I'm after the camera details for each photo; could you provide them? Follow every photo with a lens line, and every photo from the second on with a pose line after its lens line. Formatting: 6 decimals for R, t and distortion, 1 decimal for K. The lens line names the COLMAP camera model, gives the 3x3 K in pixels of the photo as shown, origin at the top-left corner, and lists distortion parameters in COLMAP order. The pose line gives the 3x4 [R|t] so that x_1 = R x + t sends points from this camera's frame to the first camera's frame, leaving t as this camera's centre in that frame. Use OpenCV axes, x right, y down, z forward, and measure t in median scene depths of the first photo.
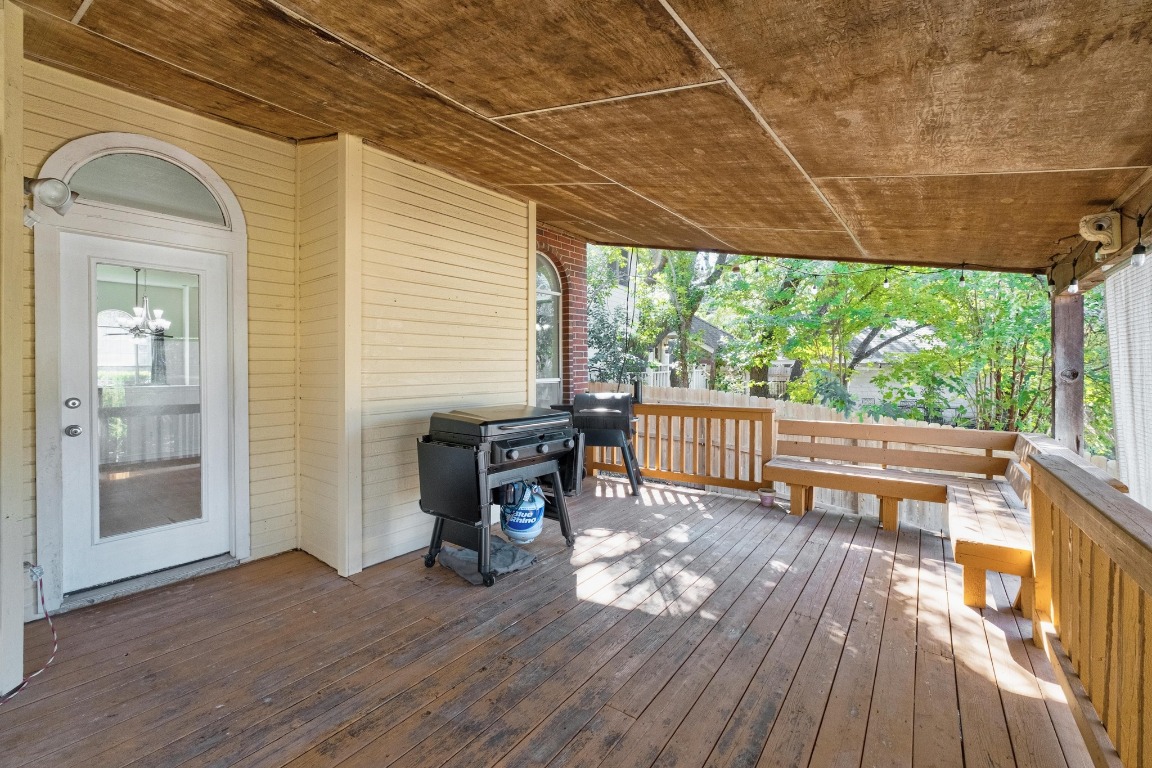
lens RADIAL K [[483.1, 0, 576.5], [0, 483.1, 367.4], [0, 0, 1]] dist [-0.013399, 0.004097]
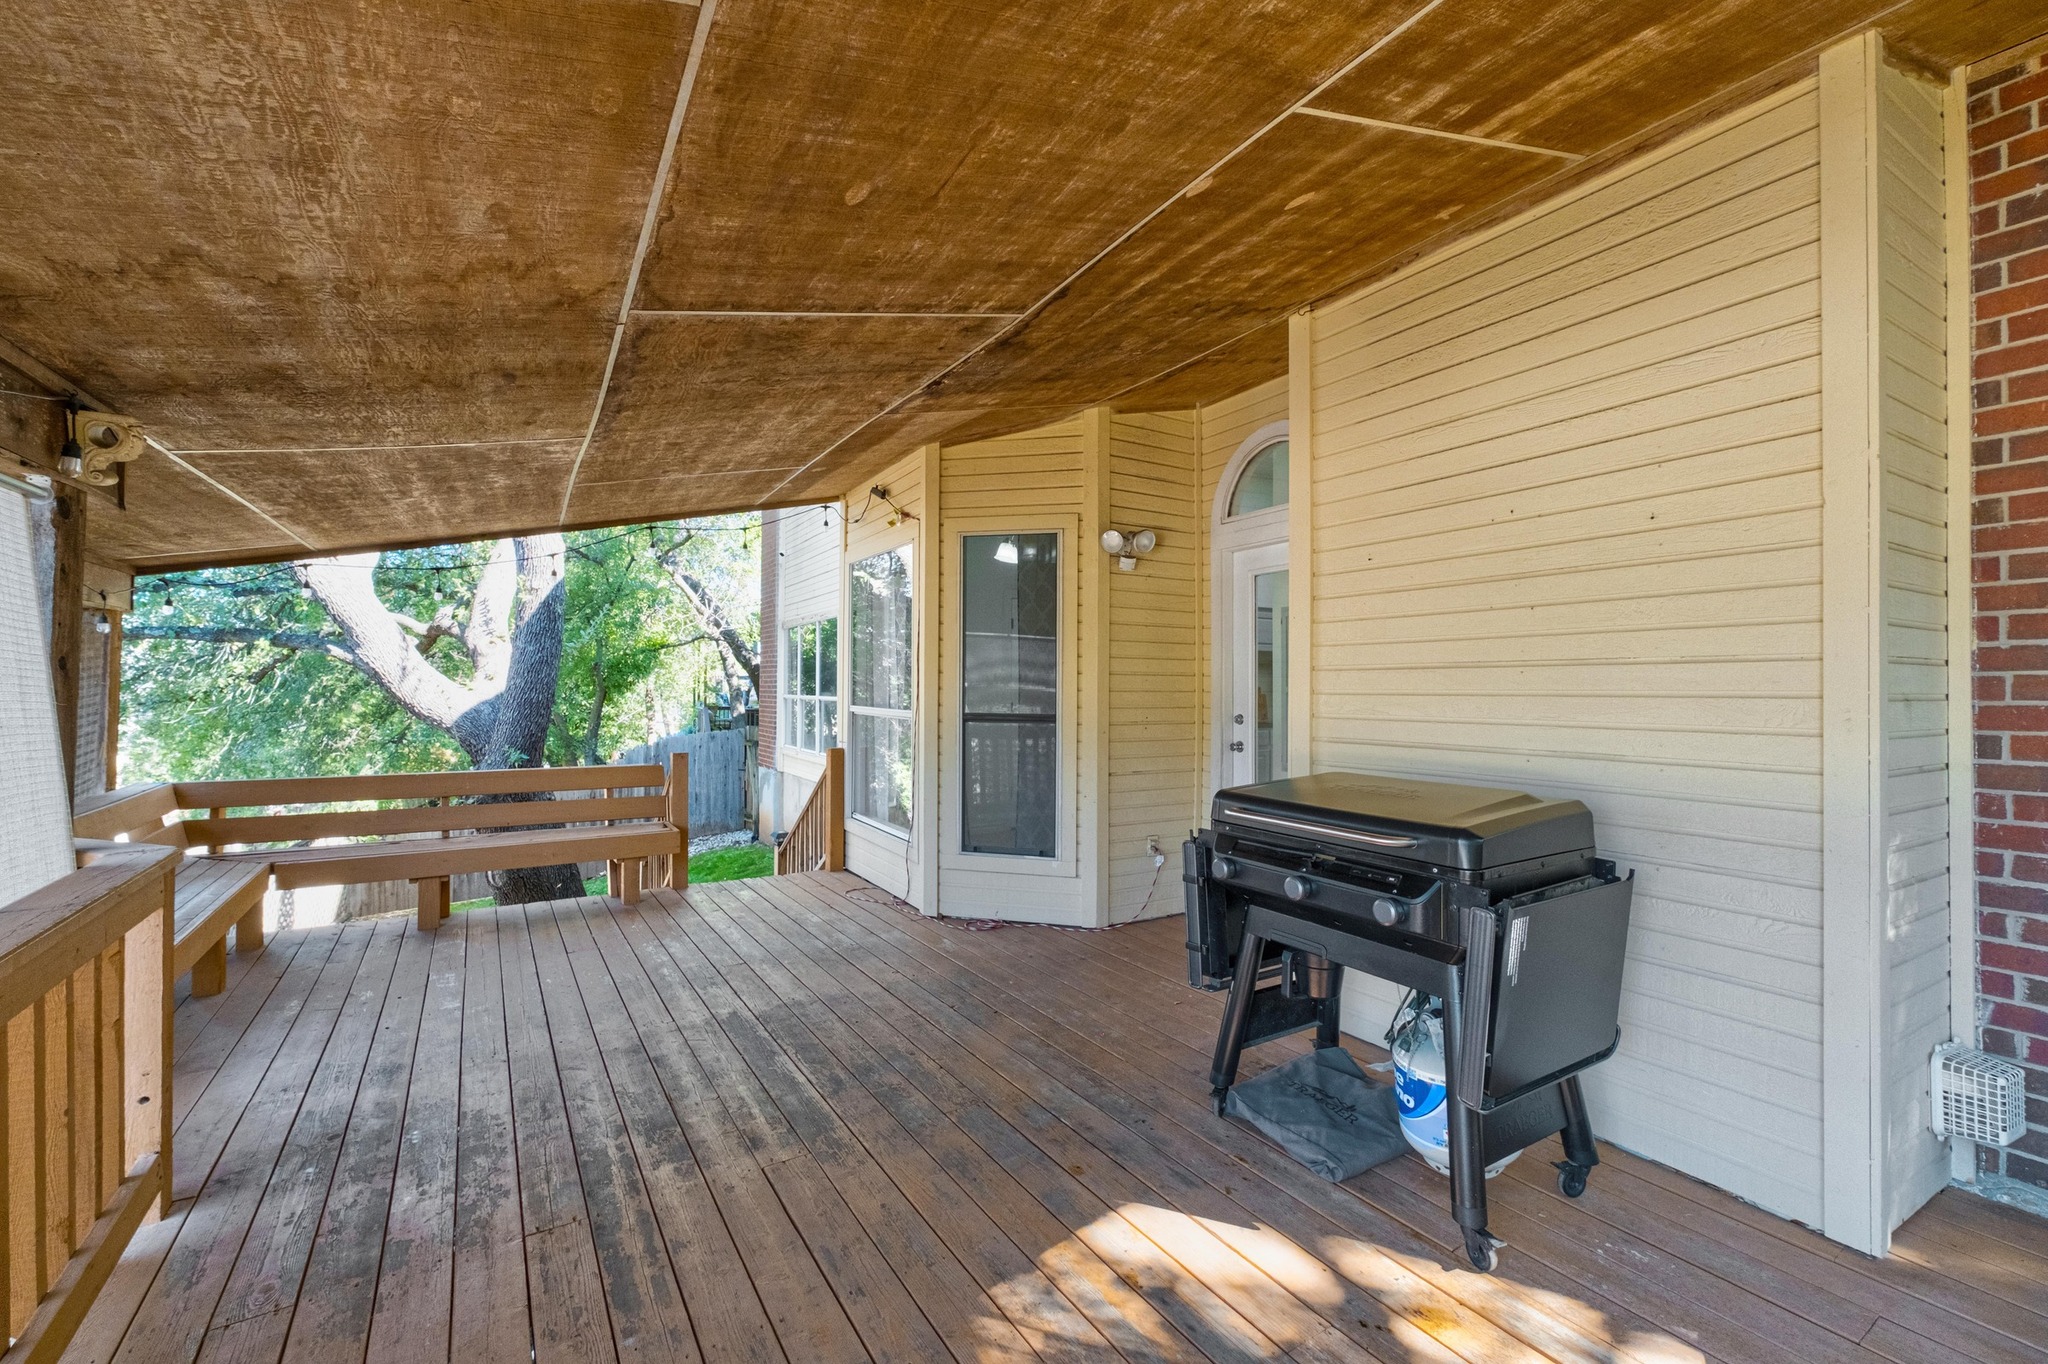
lens RADIAL K [[863.9, 0, 1026.3], [0, 863.9, 676.4], [0, 0, 1]] dist [-0.007464, 0.003429]
pose [[-0.362182, -0.006733, -0.932083, 0.825219], [0.001640, 0.999968, -0.007861, -0.002726], [0.932106, -0.004375, -0.362159, 1.267803]]
